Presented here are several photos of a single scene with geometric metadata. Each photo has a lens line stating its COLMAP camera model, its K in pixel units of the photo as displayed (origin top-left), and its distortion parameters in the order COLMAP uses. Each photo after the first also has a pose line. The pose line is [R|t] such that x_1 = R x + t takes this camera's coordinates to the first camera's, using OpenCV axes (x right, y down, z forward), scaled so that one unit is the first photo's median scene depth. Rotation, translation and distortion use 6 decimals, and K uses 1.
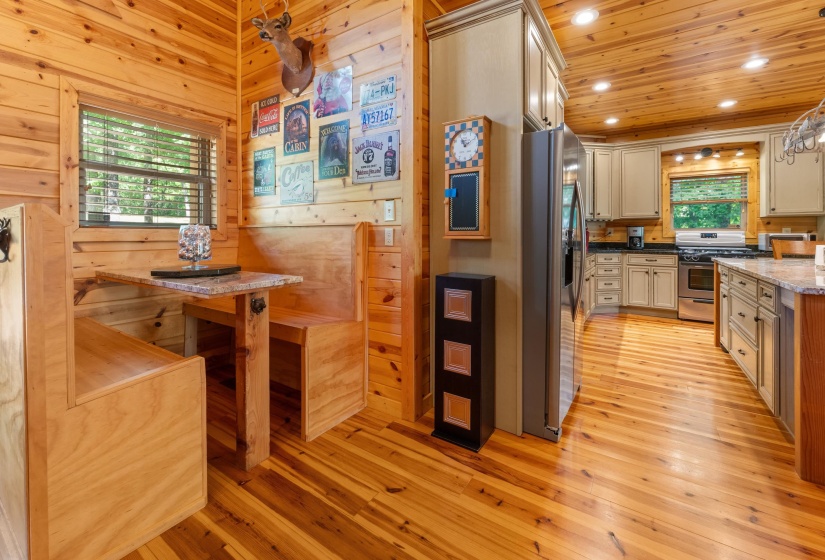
lens RADIAL K [[345.6, 0, 413.2], [0, 345.6, 233.6], [0, 0, 1]] dist [0.000040, 0.000477]
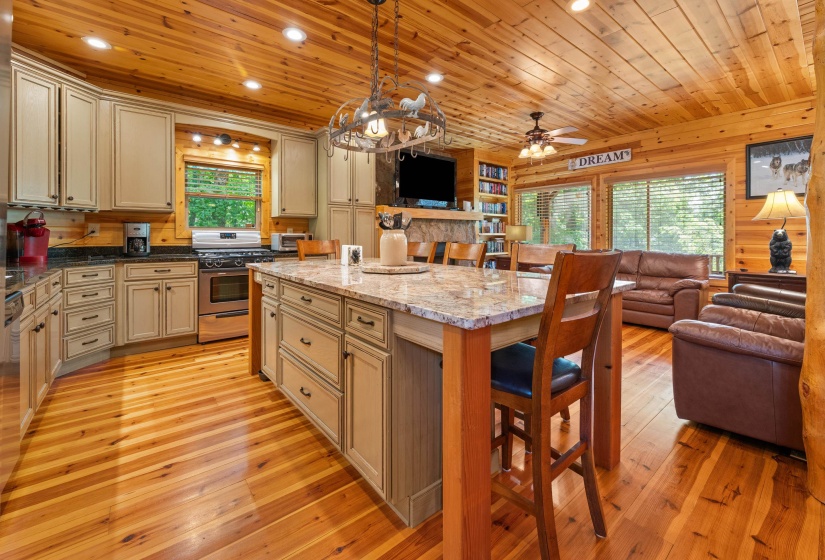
lens RADIAL K [[345.6, 0, 410.9], [0, 345.6, 236.2], [0, 0, 1]] dist [0.000040, 0.000477]
pose [[0.298969, -0.003147, 0.954257, 0.175606], [-0.004949, 0.999976, 0.004848, 0.000623], [-0.954250, -0.006172, 0.298947, 0.320983]]
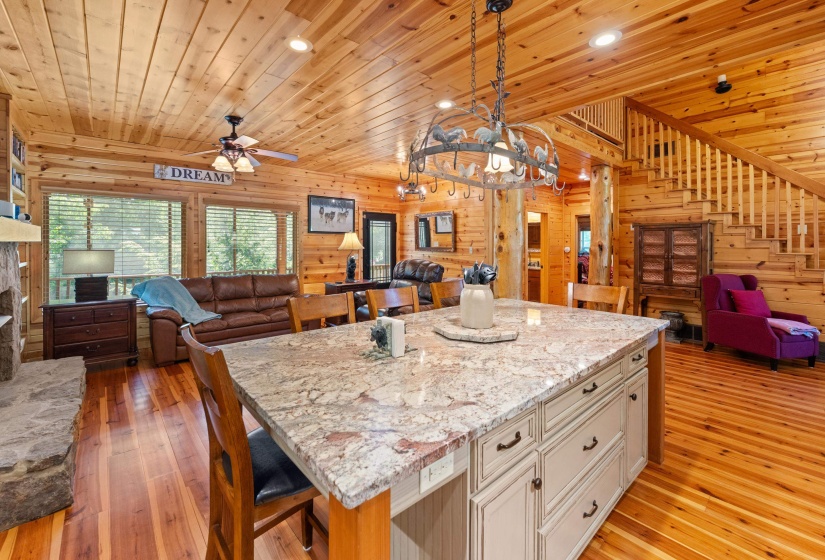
lens RADIAL K [[345.6, 0, 403.3], [0, 345.6, 242.0], [0, 0, 1]] dist [0.000040, 0.000477]
pose [[-0.965188, -0.004535, 0.261520, 0.623594], [-0.007502, 0.999918, -0.010349, -0.051178], [-0.261451, -0.011951, -0.965143, 0.925881]]
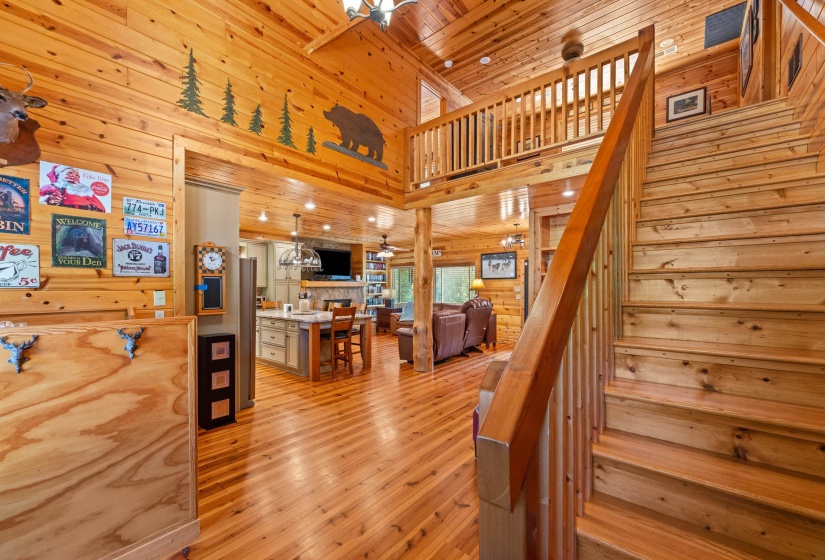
lens RADIAL K [[345.6, 0, 407.6], [0, 345.6, 280.6], [0, 0, 1]] dist [0.000040, 0.000477]
pose [[0.128509, 0.014953, 0.991596, -0.670166], [-0.003065, 0.999888, -0.014681, -0.060879], [-0.991704, -0.001152, 0.128541, -0.091997]]
